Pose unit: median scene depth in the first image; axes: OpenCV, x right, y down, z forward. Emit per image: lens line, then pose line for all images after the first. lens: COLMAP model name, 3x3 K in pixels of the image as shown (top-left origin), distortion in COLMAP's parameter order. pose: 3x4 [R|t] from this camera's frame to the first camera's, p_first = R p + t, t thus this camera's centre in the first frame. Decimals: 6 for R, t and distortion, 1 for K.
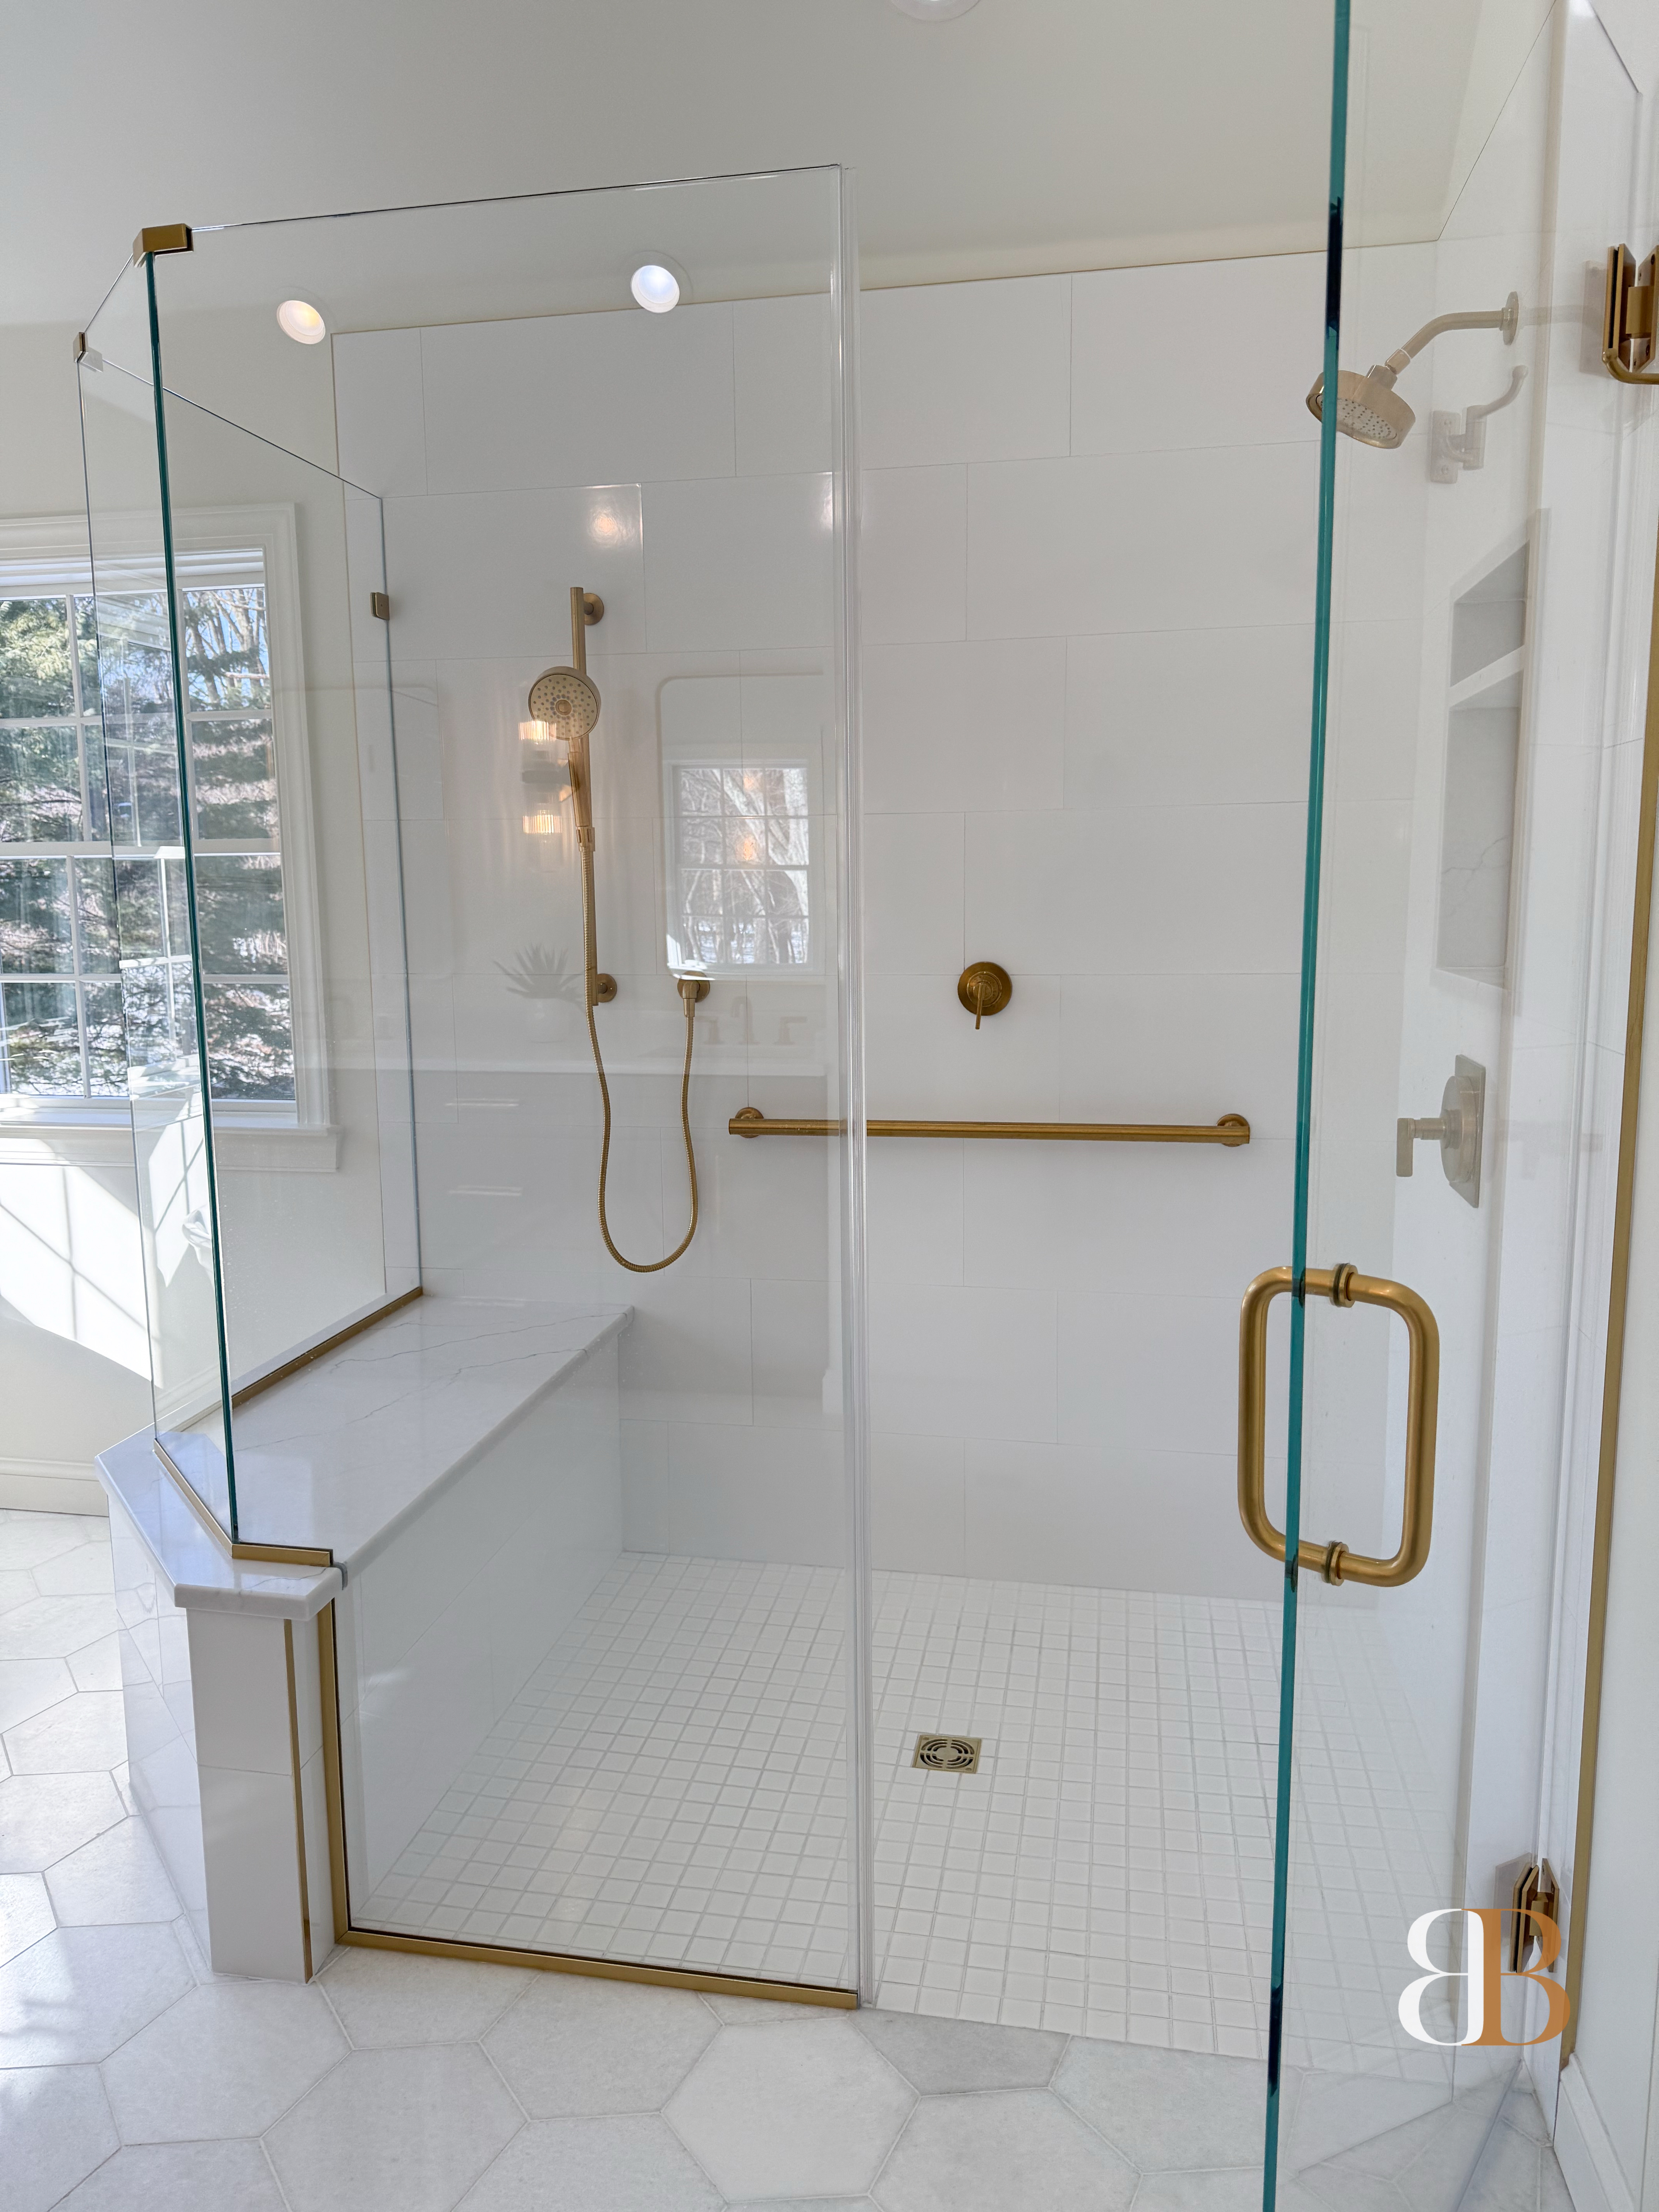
lens RADIAL K [[1579.7, 0, 829.5], [0, 1579.7, 1106.0], [0, 0, 1]] dist [0.013145, 0.001904]
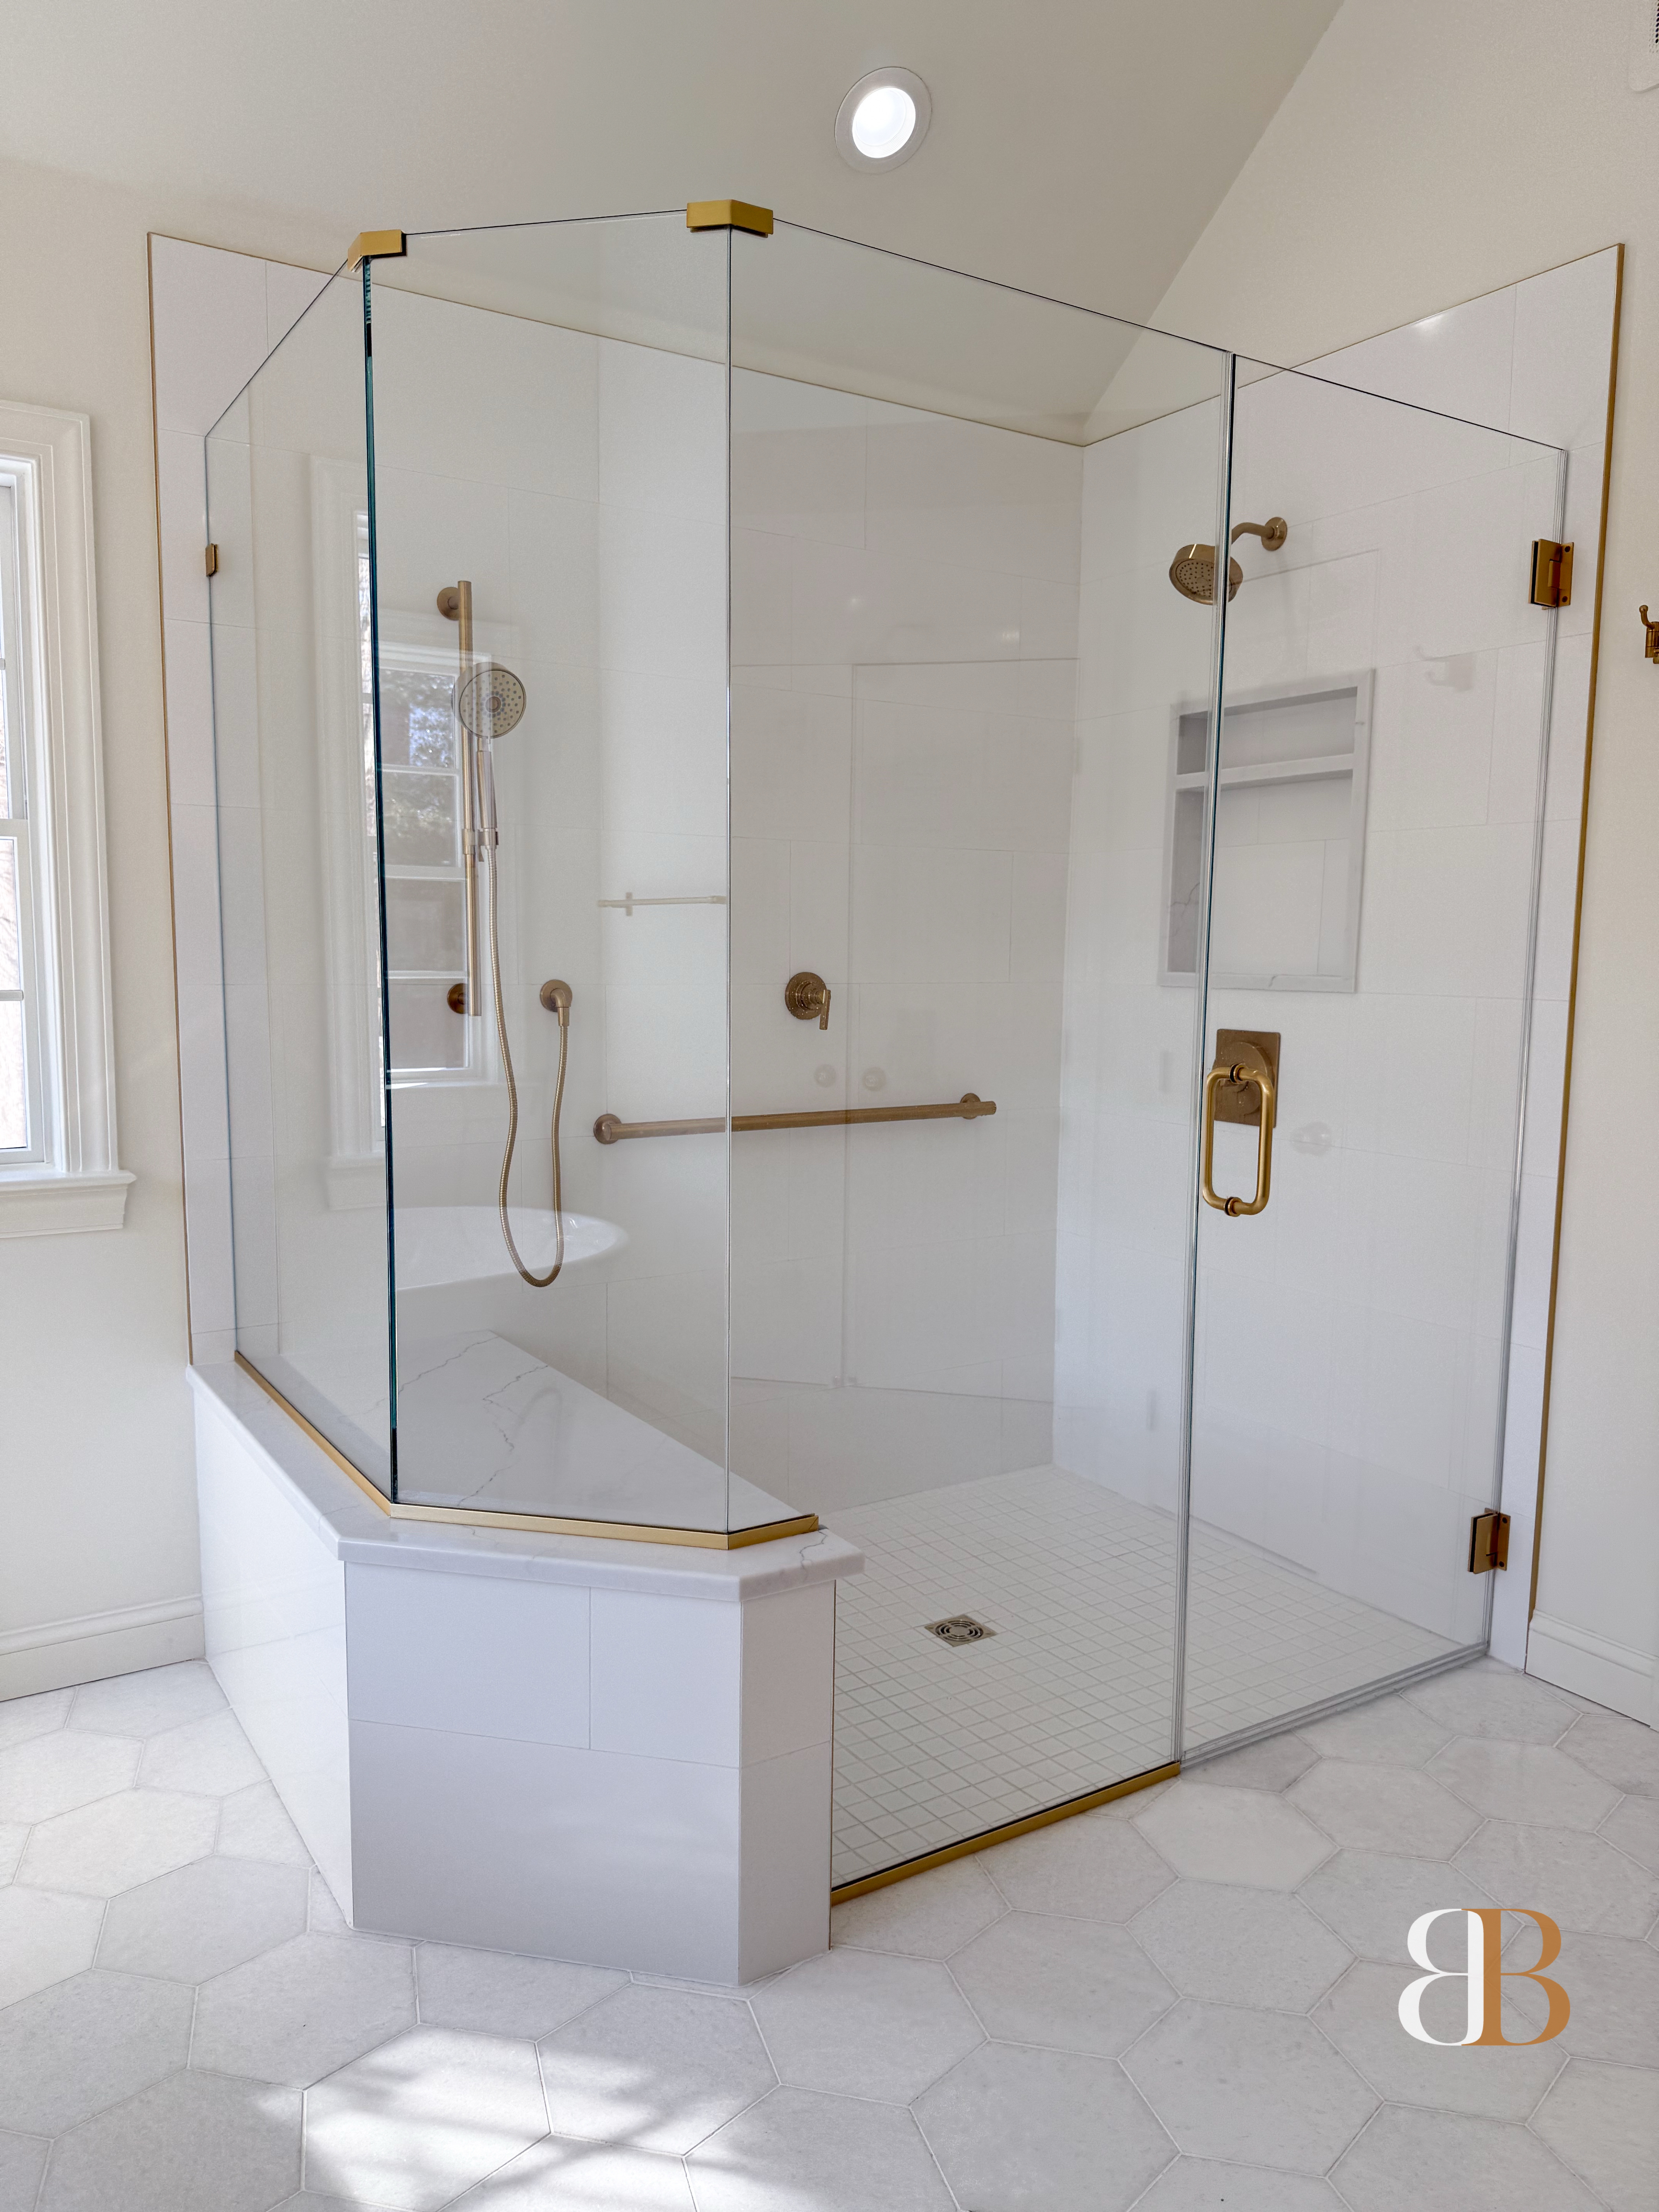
lens RADIAL K [[1579.7, 0, 829.5], [0, 1579.7, 1106.0], [0, 0, 1]] dist [0.013145, 0.001904]
pose [[0.716853, -0.052128, 0.695273, -0.792415], [0.077620, 0.996969, -0.005281, 0.015172], [-0.692891, 0.057752, 0.718726, 0.189778]]
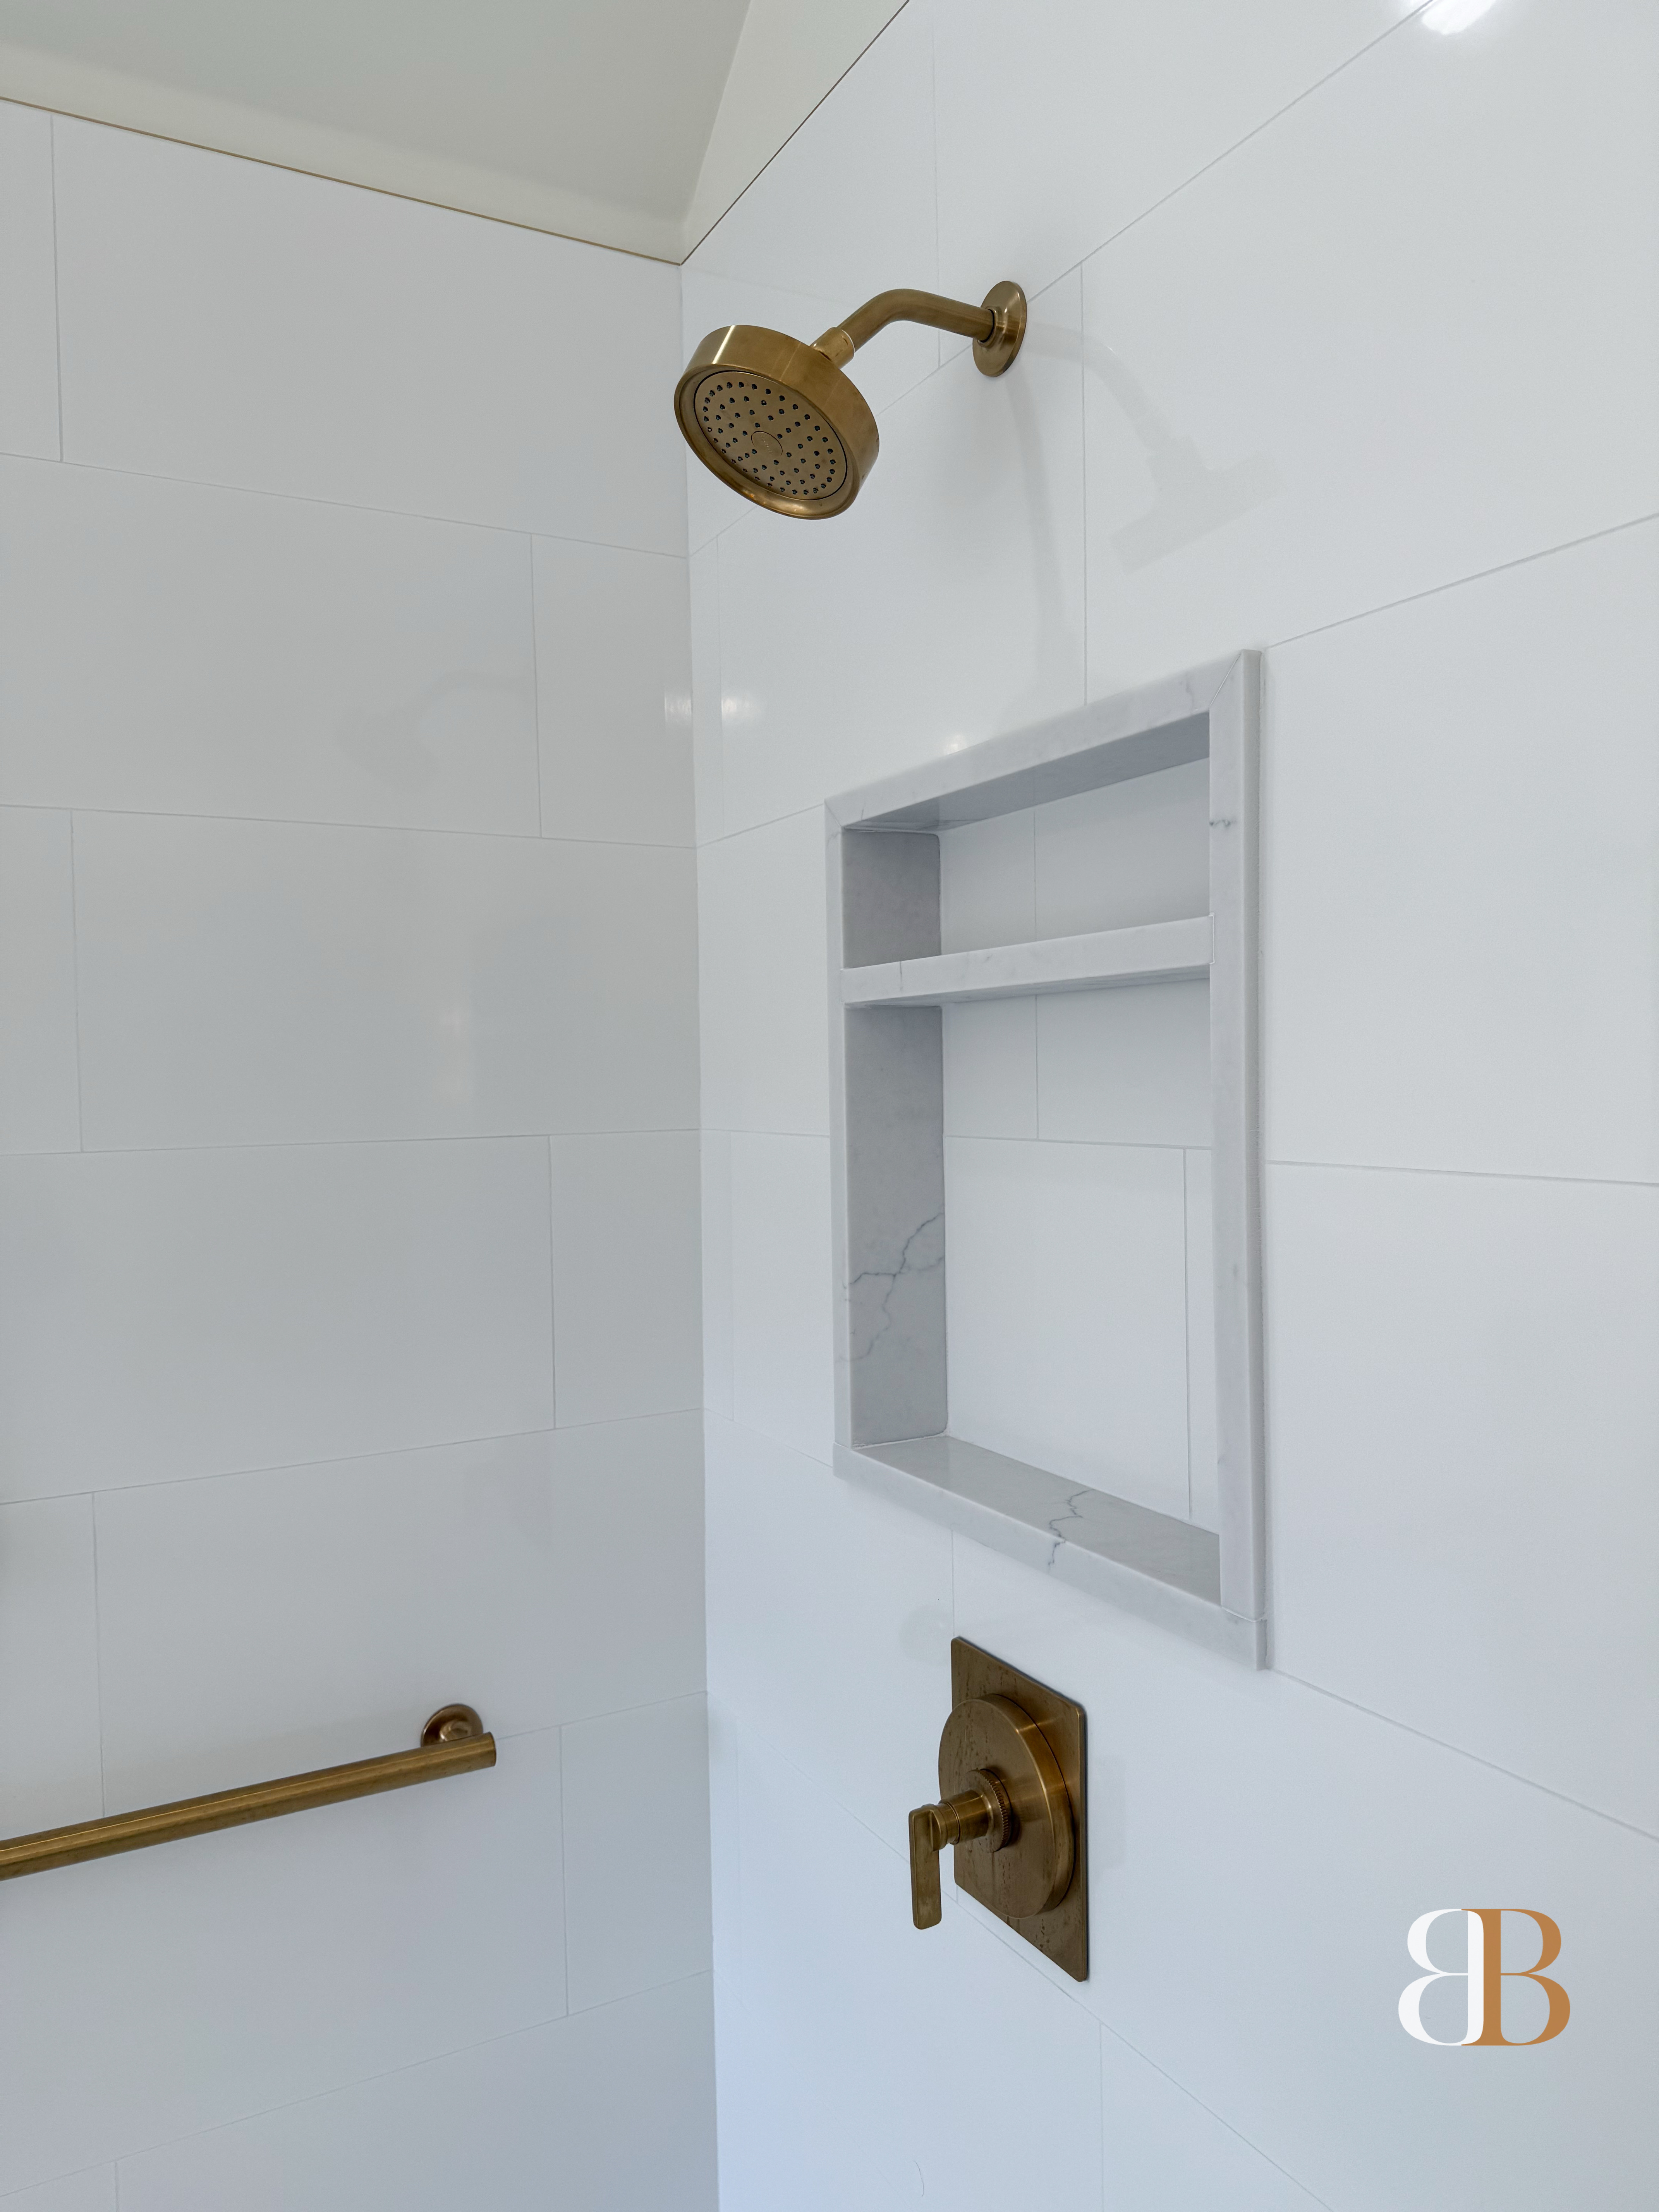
lens RADIAL K [[1558.8, 0, 829.5], [0, 1558.8, 1106.0], [0, 0, 1]] dist [0.079048, 0.000705]
pose [[0.761427, -0.020463, 0.647928, 0.008469], [0.102634, 0.990701, -0.089324, -0.154015], [-0.640075, 0.134513, 0.756446, 0.532523]]
